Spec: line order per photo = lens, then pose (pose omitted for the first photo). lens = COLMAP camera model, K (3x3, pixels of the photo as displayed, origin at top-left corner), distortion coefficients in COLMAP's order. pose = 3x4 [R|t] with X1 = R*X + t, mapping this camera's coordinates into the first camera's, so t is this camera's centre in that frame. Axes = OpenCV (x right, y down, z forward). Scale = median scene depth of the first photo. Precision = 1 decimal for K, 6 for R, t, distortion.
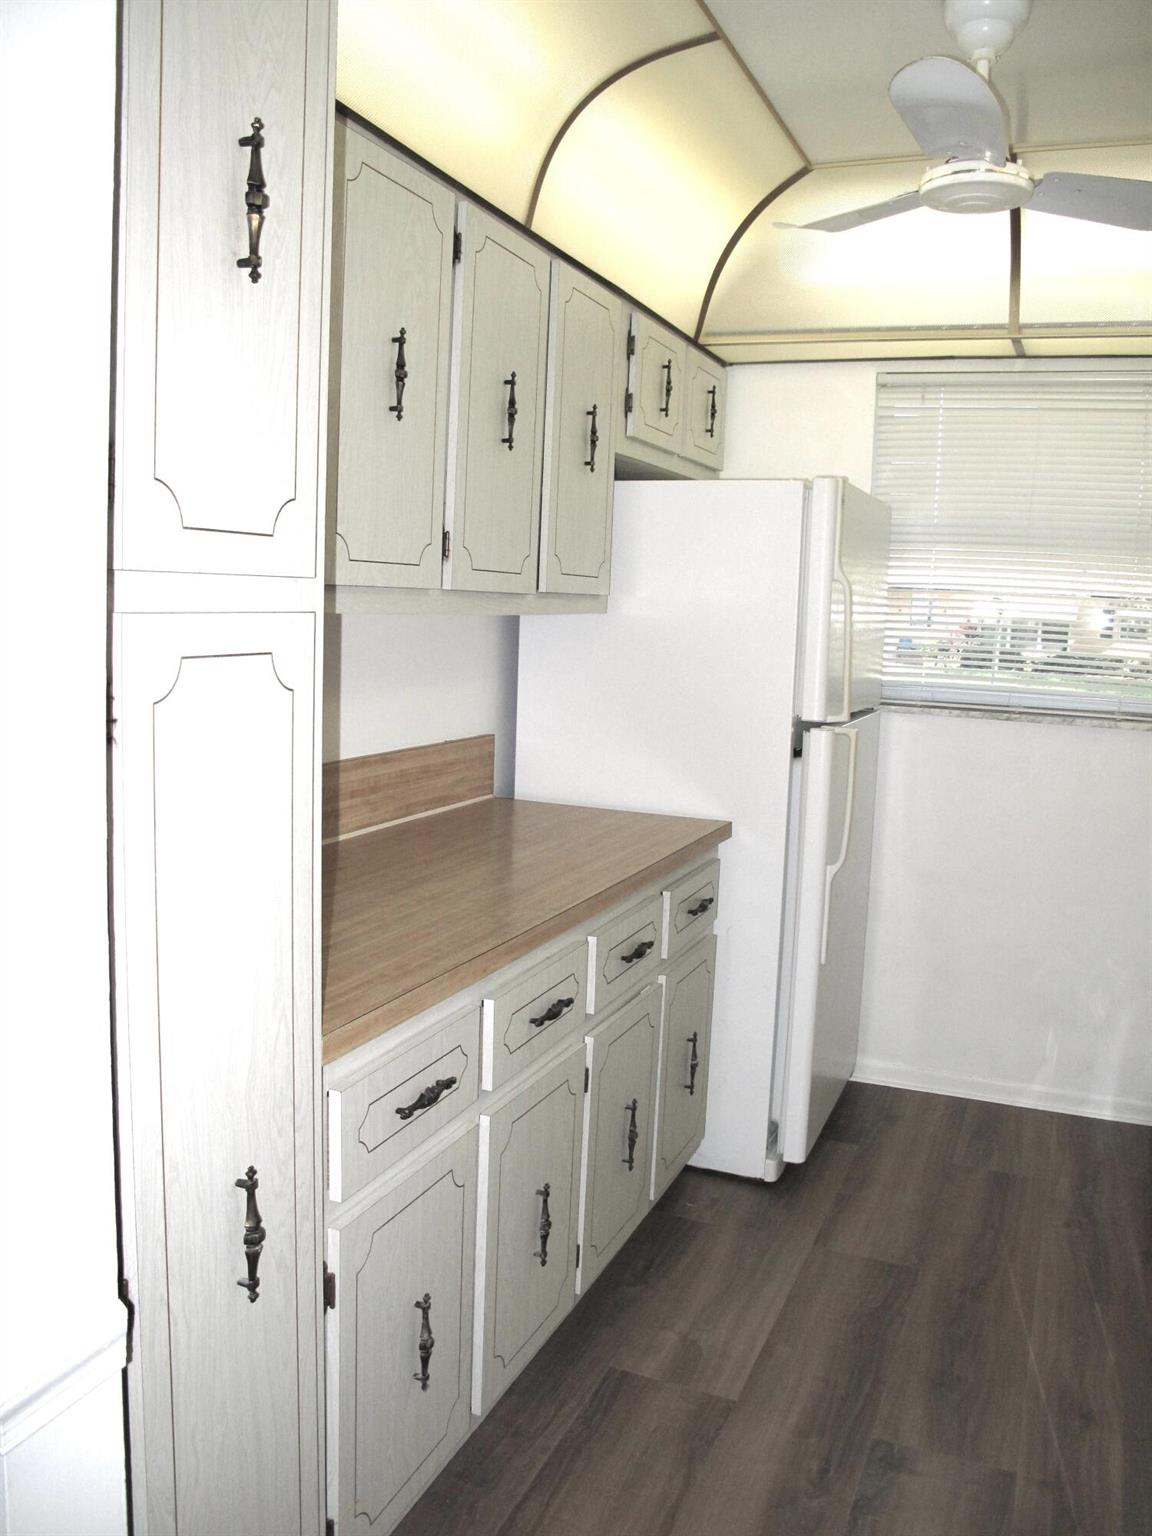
lens RADIAL K [[1287.3, 0, 576.4], [0, 1287.3, 780.4], [0, 0, 1]] dist [-0.132550, 0.091980]
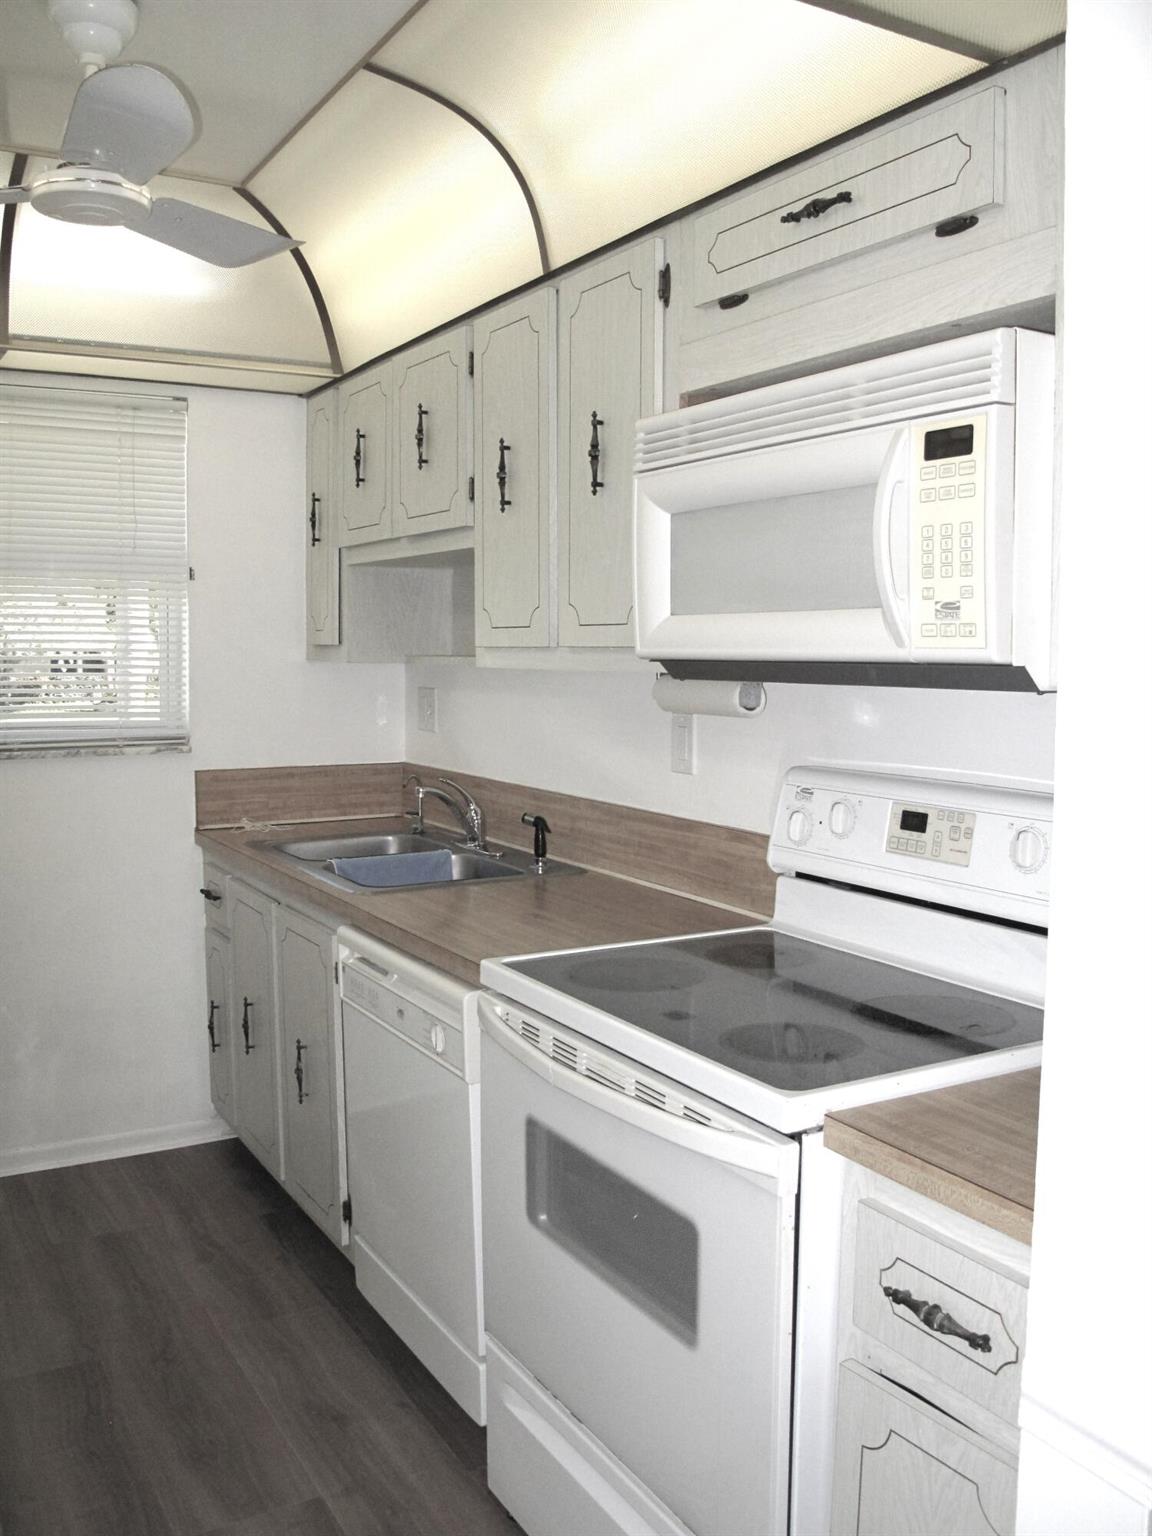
lens RADIAL K [[1351.2, 0, 574.1], [0, 1351.2, 762.8], [0, 0, 1]] dist [-0.058070, -0.004324]
pose [[0.612130, -0.103609, 0.783940, -0.208727], [0.131512, 0.990911, 0.028273, -0.021444], [-0.779744, 0.085790, 0.620193, 0.089360]]
